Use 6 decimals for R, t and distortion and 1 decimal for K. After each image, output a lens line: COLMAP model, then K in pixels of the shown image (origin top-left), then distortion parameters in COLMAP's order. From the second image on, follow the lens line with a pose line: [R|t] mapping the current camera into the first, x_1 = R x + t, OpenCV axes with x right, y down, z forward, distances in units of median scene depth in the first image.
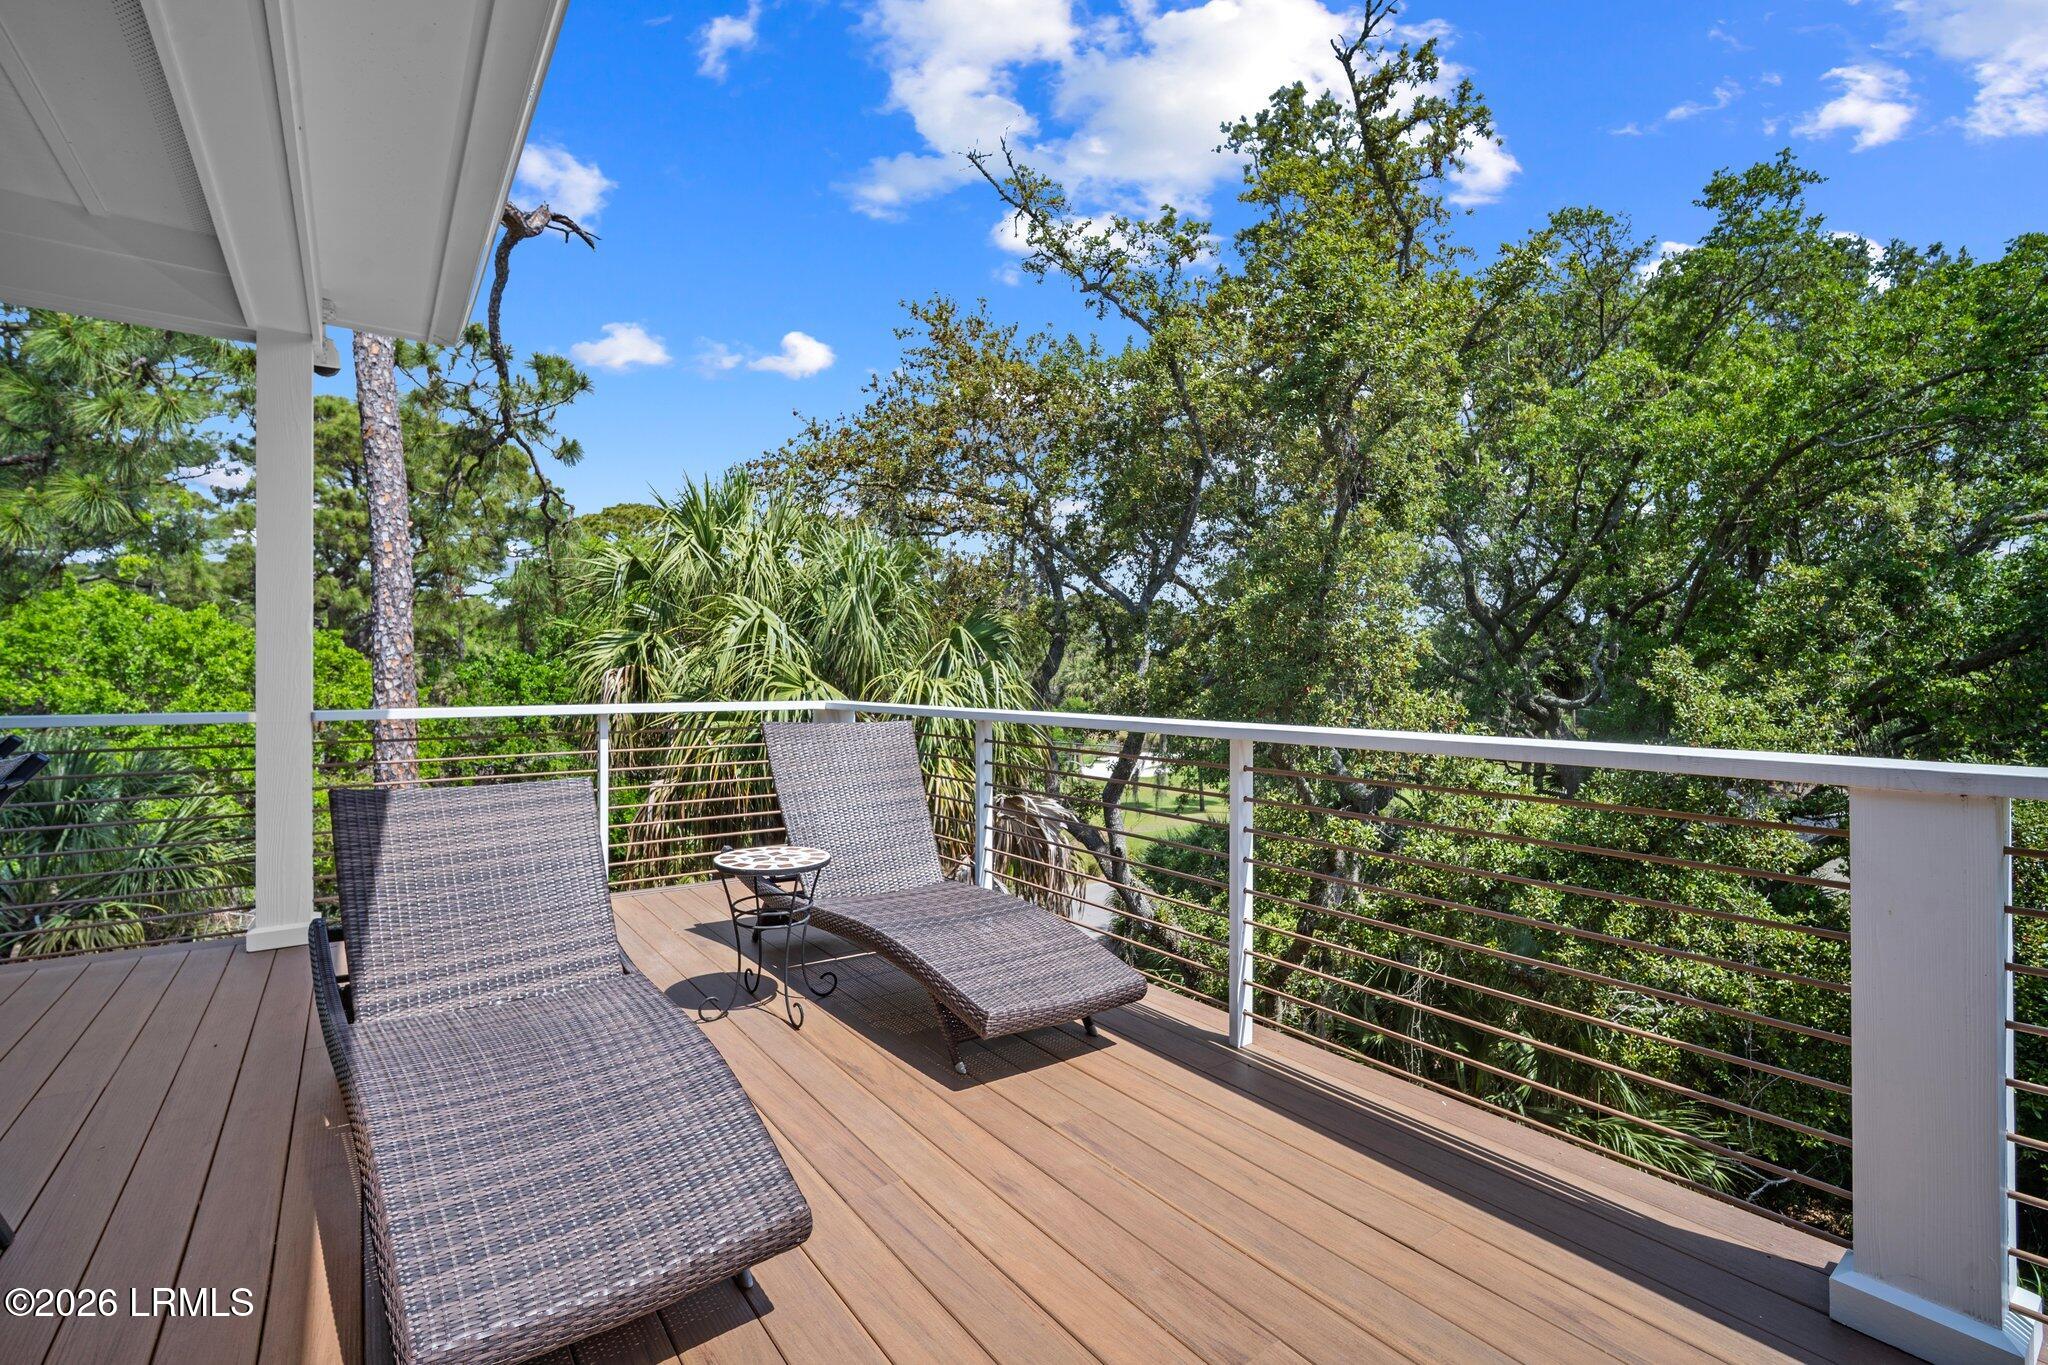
lens RADIAL K [[908.0, 0, 1024.5], [0, 908.0, 669.5], [0, 0, 1]] dist [-0.006476, 0.000212]
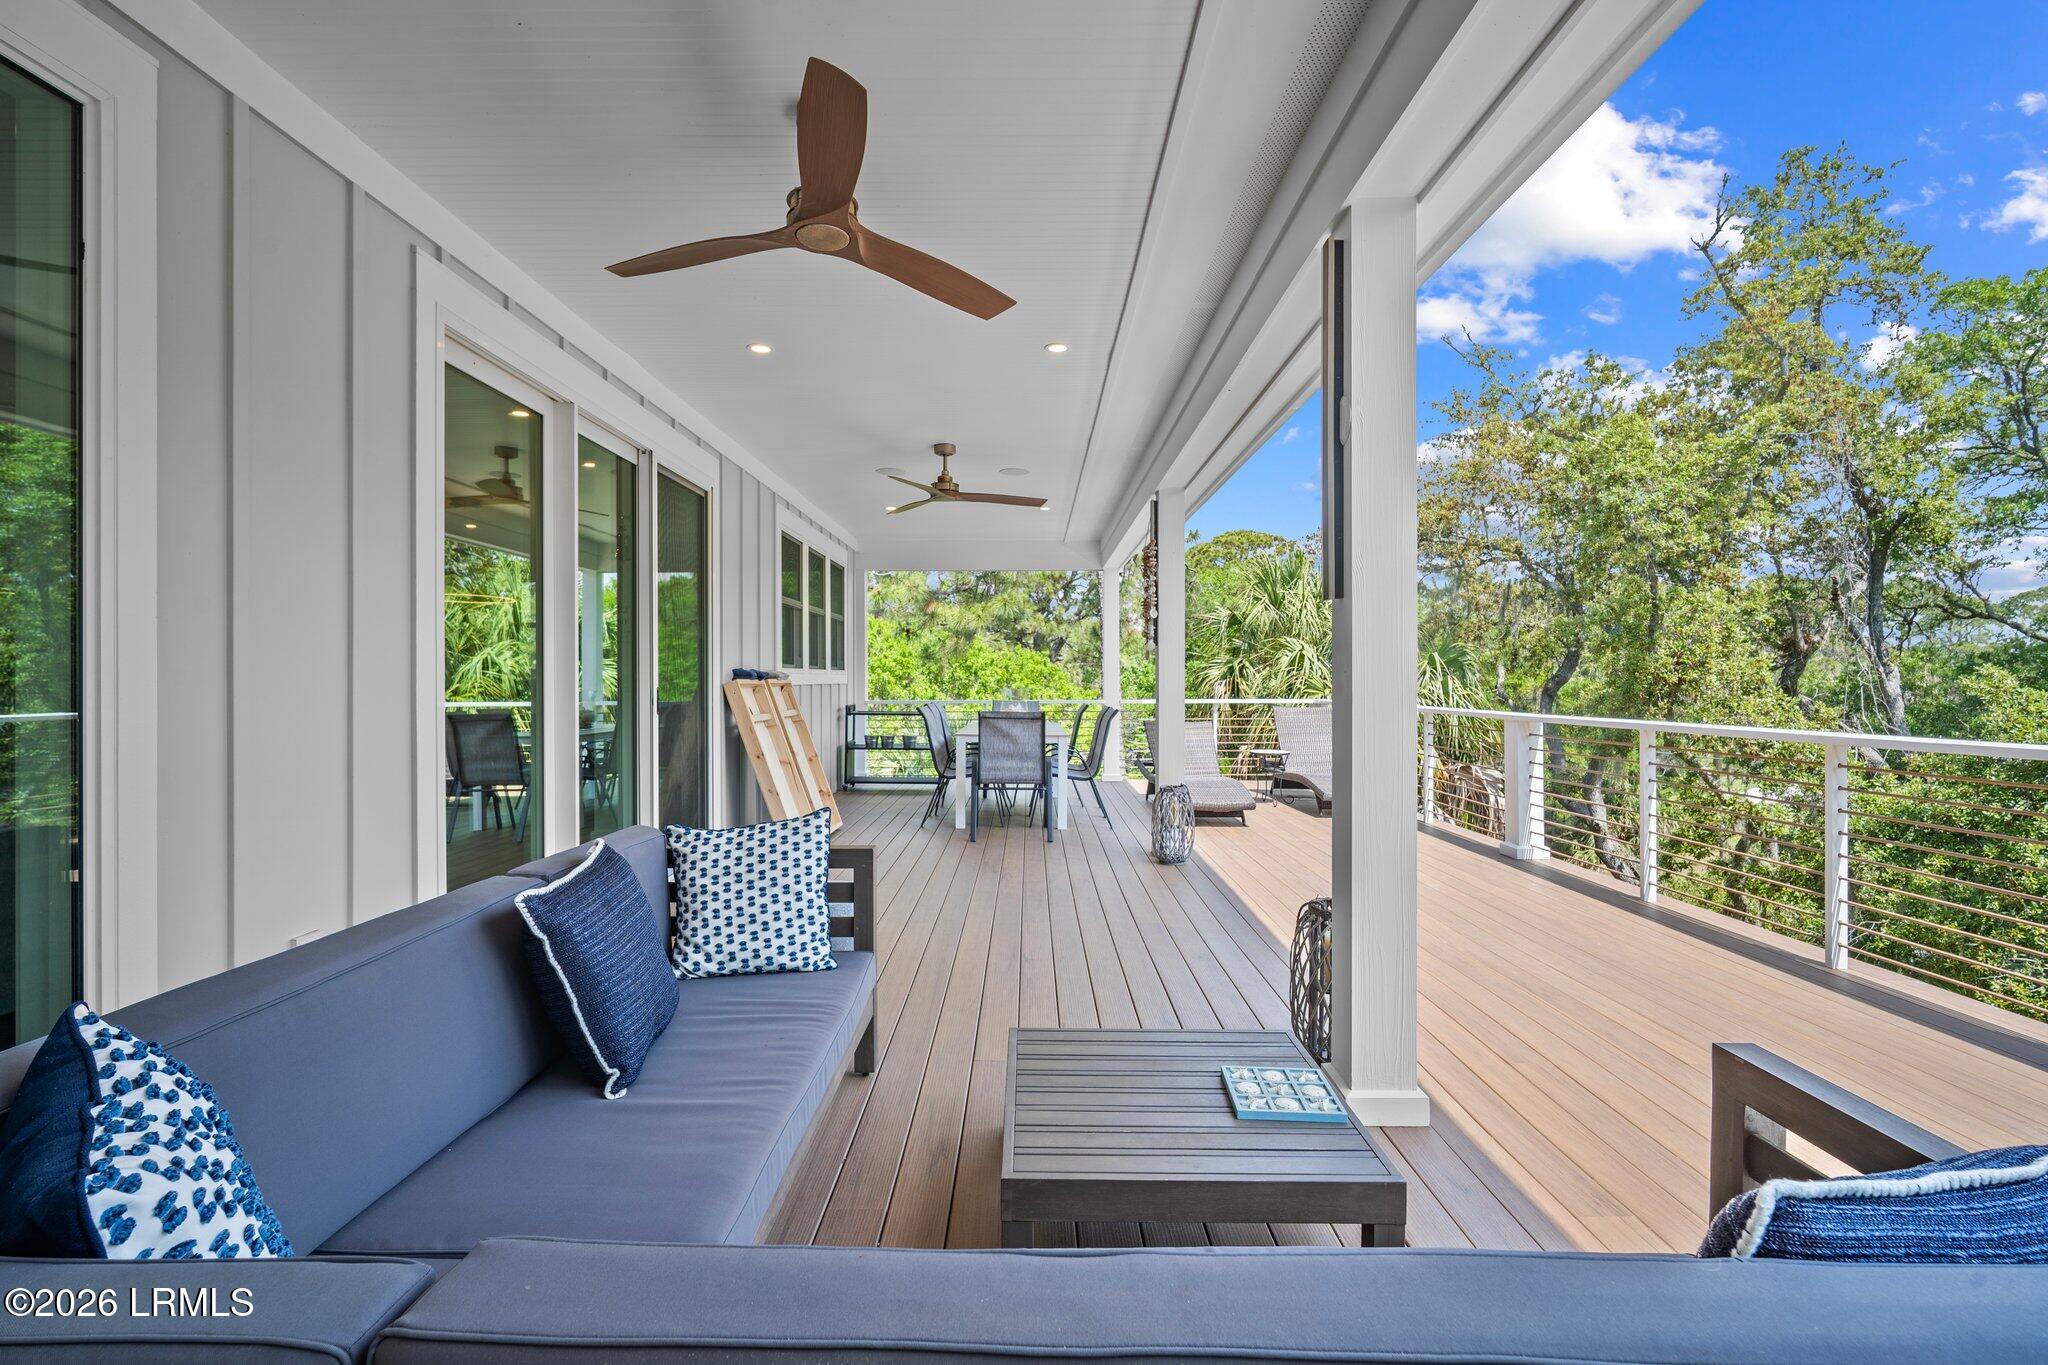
lens RADIAL K [[913.2, 0, 1025.2], [0, 913.2, 685.3], [0, 0, 1]] dist [-0.010718, 0.000539]
pose [[0.802607, 0.003082, -0.596501, 0.252304], [0.004133, 0.999934, 0.010727, -0.011433], [0.596494, -0.011075, 0.802541, -0.545088]]
